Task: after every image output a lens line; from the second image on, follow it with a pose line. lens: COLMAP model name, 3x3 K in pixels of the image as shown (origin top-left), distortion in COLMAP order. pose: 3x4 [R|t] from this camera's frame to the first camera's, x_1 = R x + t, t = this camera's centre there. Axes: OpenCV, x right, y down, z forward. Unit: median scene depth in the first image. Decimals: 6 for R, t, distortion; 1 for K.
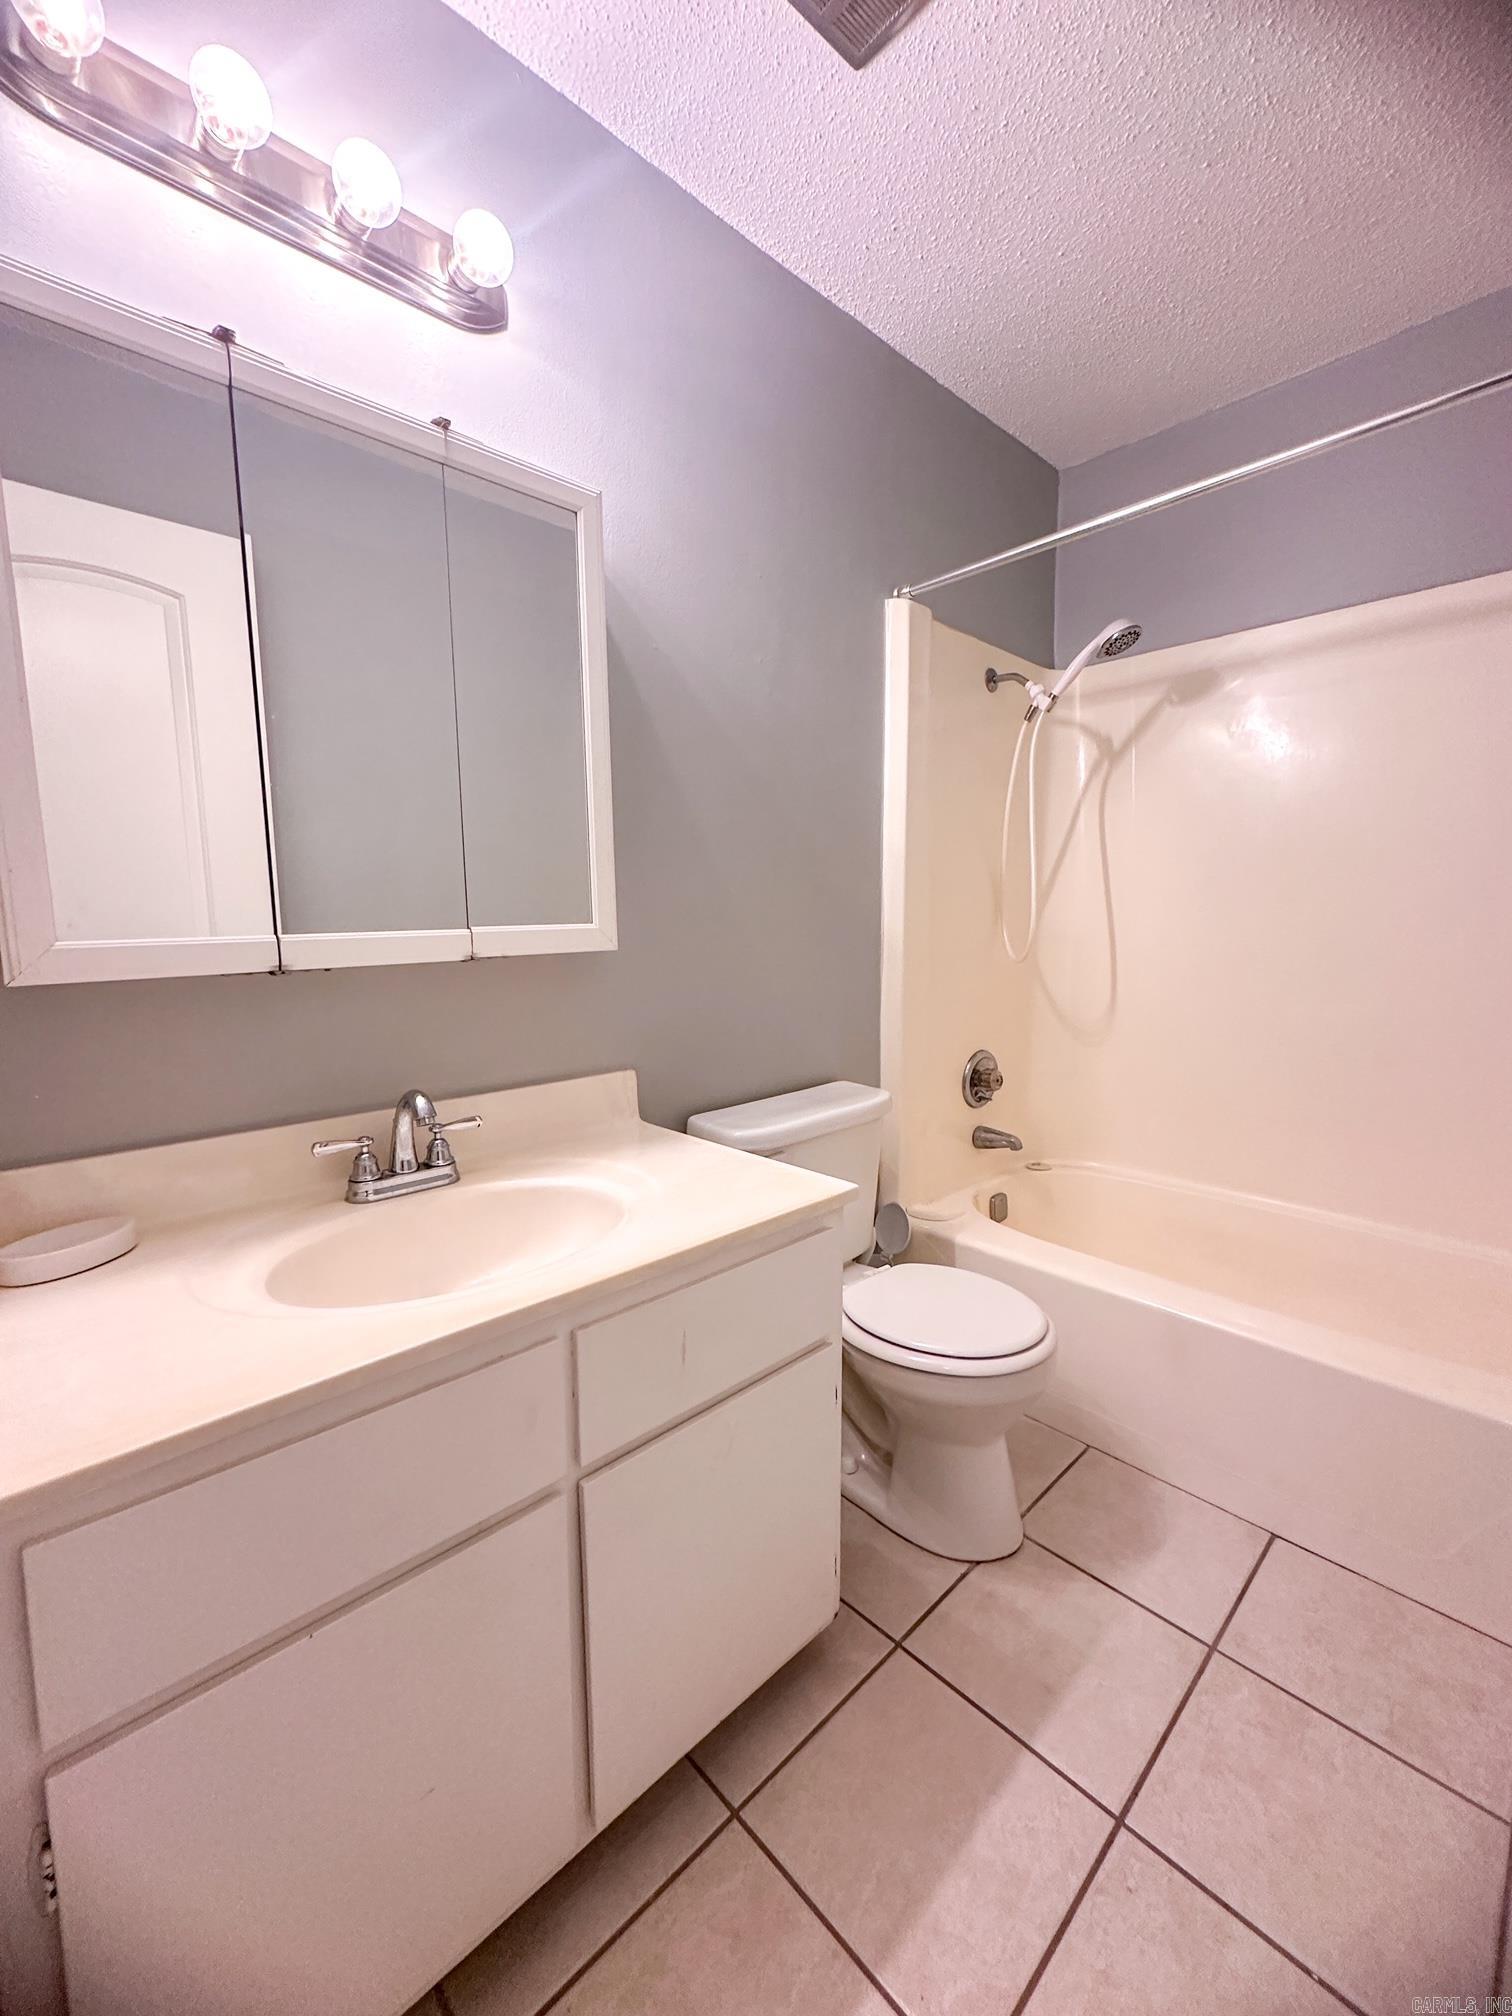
lens RADIAL K [[808.6, 0, 756.2], [0, 808.6, 1000.1], [0, 0, 1]] dist [-0.005926, 0.001968]
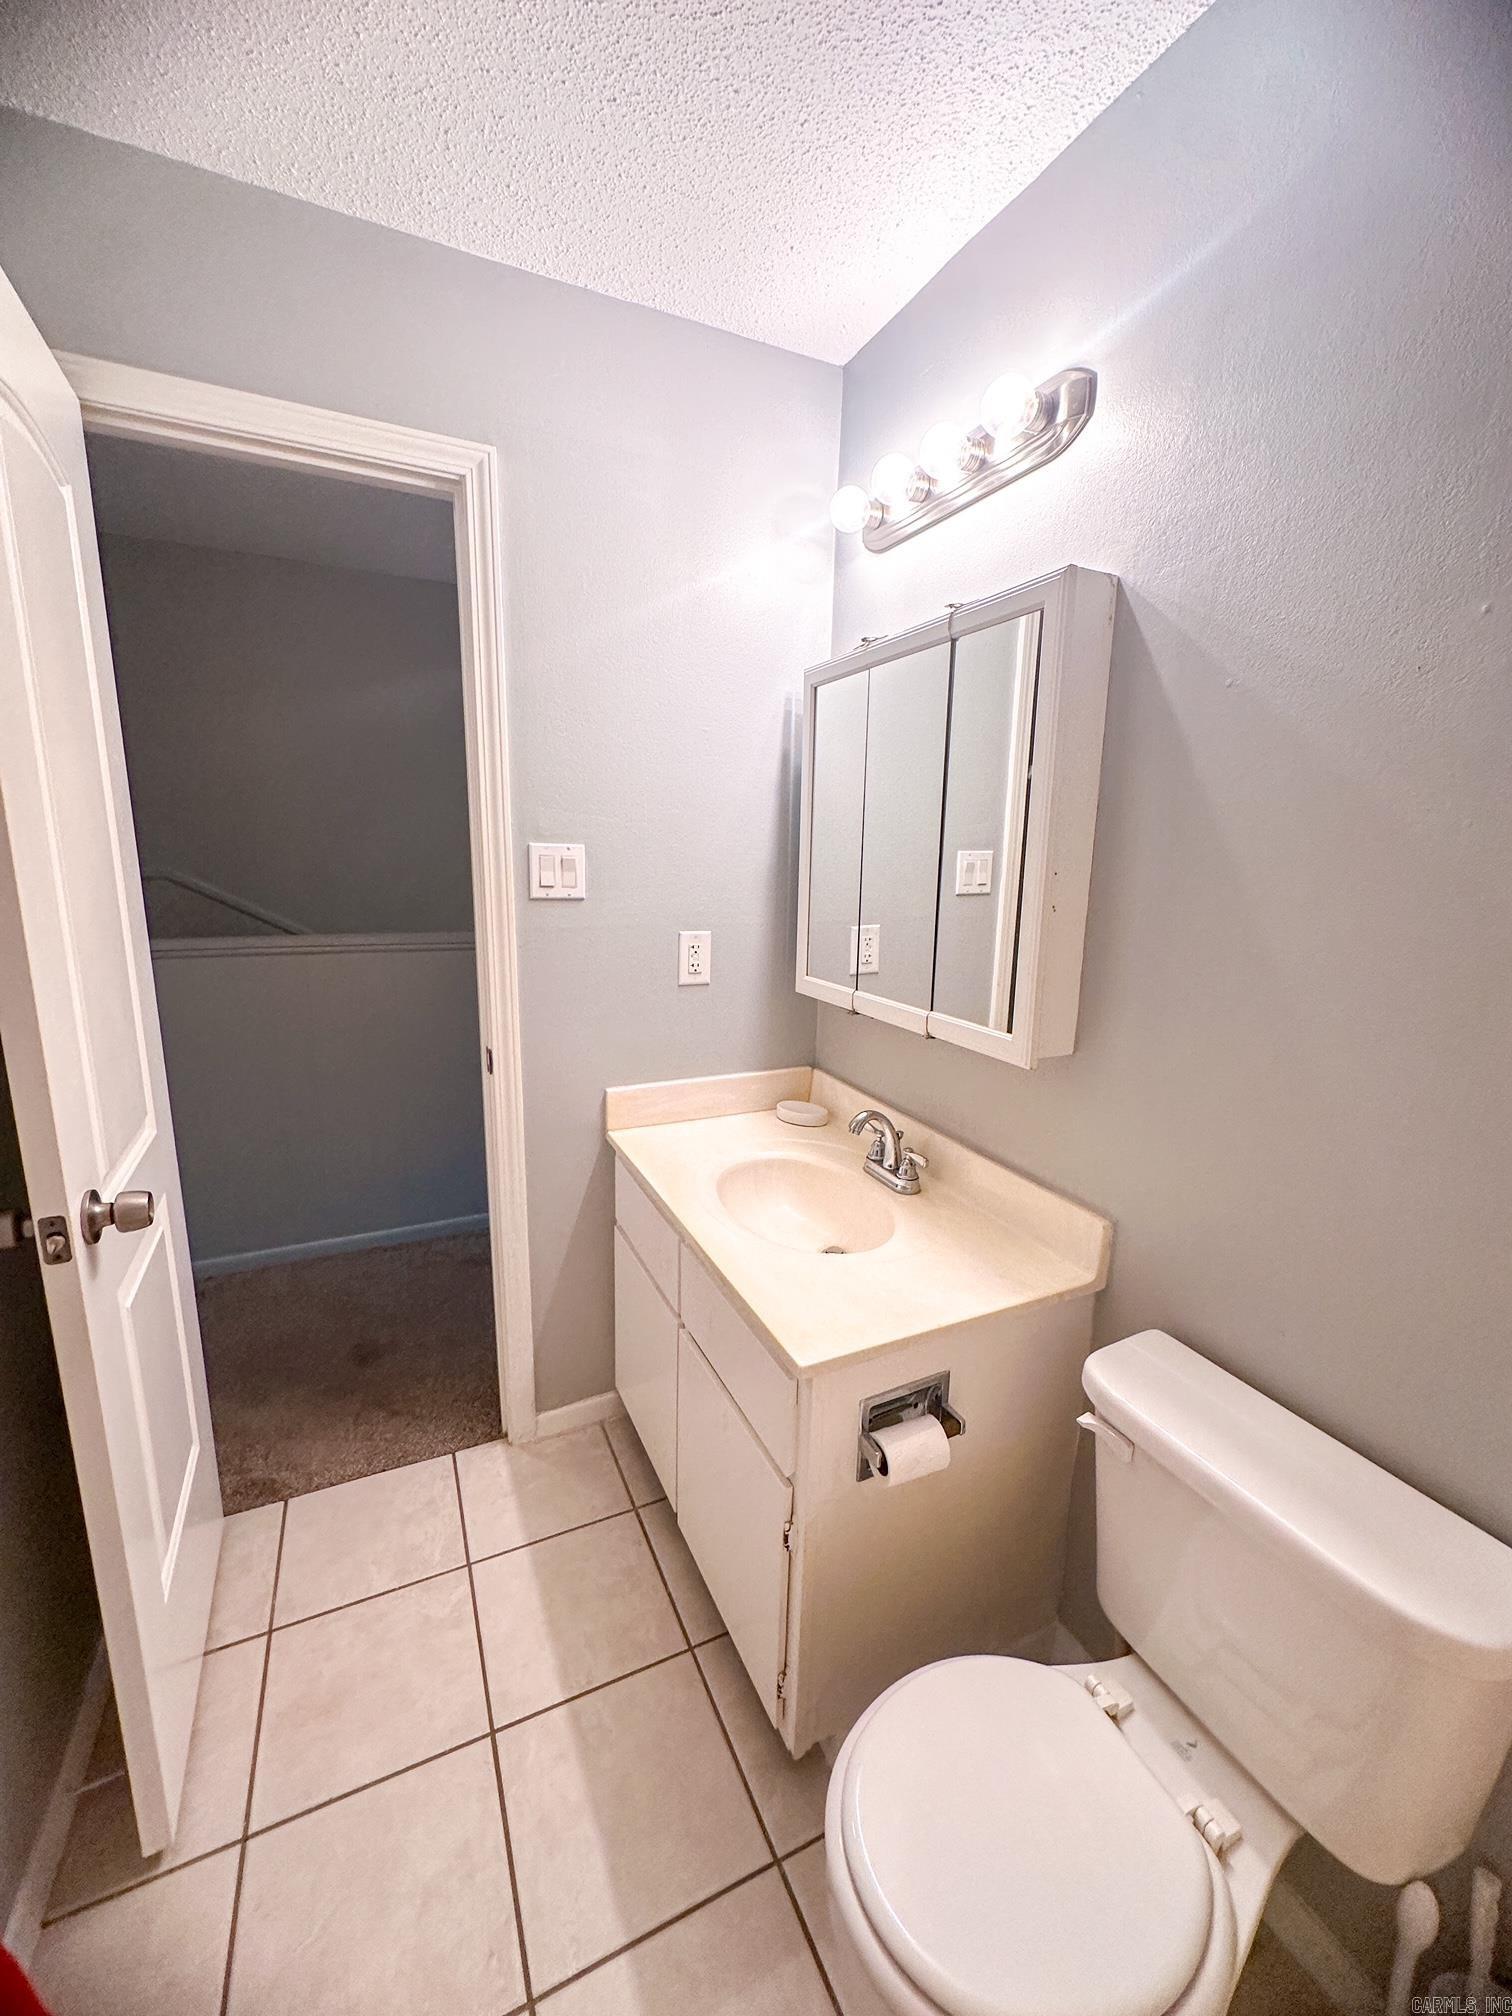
lens RADIAL K [[808.6, 0, 761.9], [0, 808.6, 1010.6], [0, 0, 1]] dist [-0.005926, 0.001968]
pose [[-0.302208, 0.204792, -0.930983, 0.551770], [-0.120849, 0.960538, 0.250523, -0.233762], [0.945550, 0.188218, -0.265534, 0.691846]]
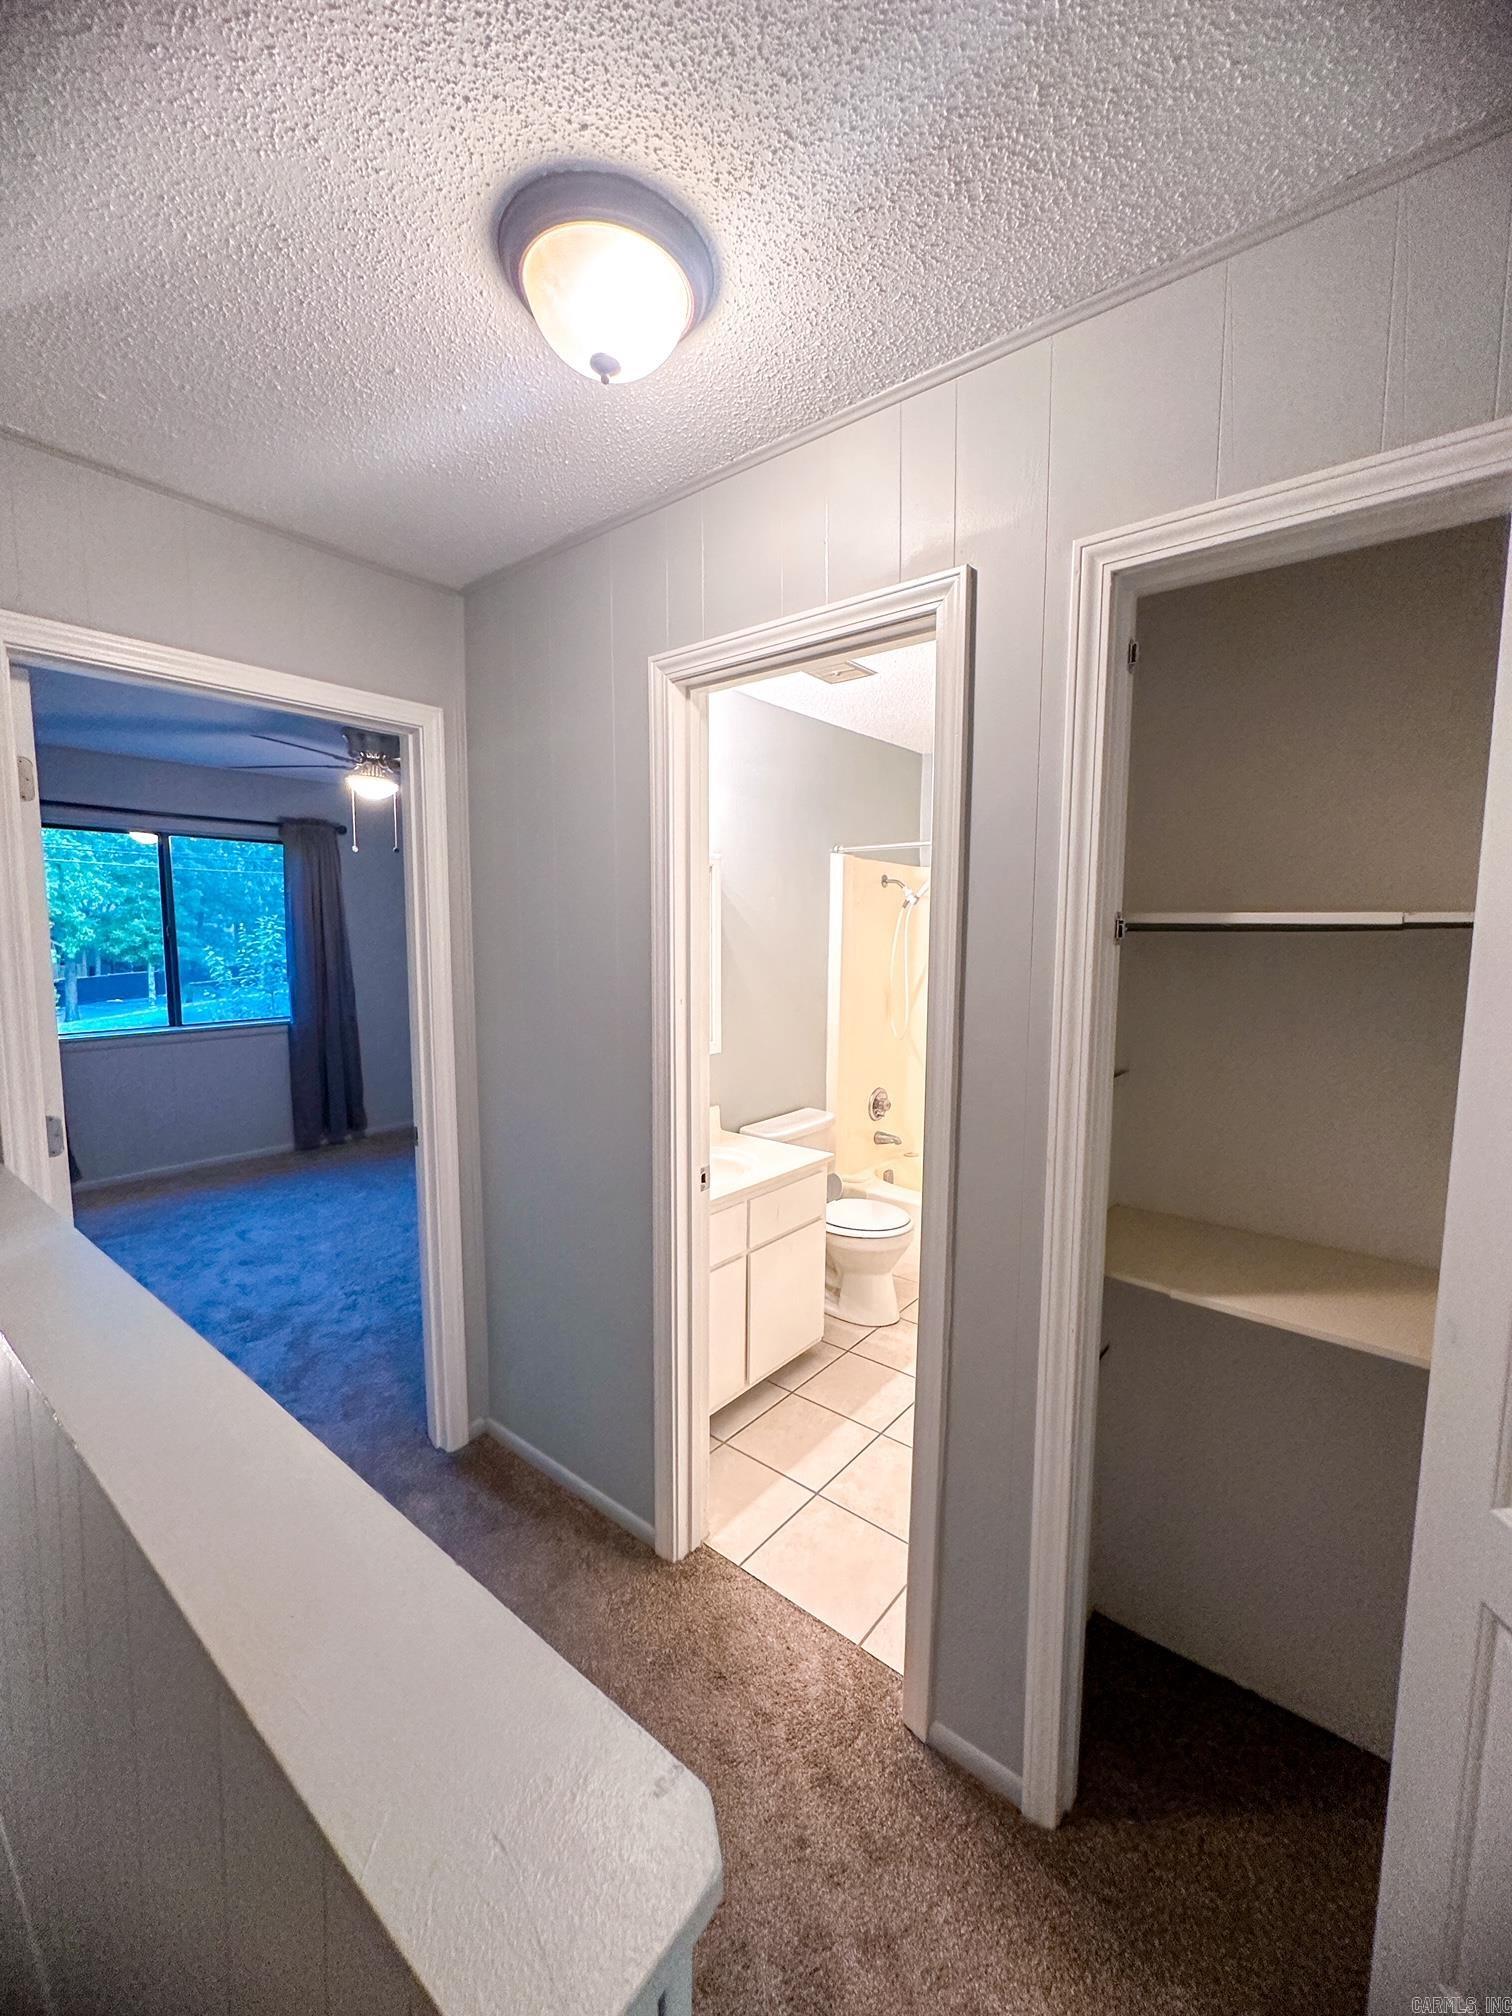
lens RADIAL K [[808.6, 0, 755.7], [0, 808.6, 1008.0], [0, 0, 1]] dist [-0.005926, 0.001968]
pose [[0.991412, 0.002142, 0.130761, -0.263572], [-0.001260, 0.999976, -0.006828, -0.120743], [-0.130773, 0.006605, 0.991390, -0.859791]]
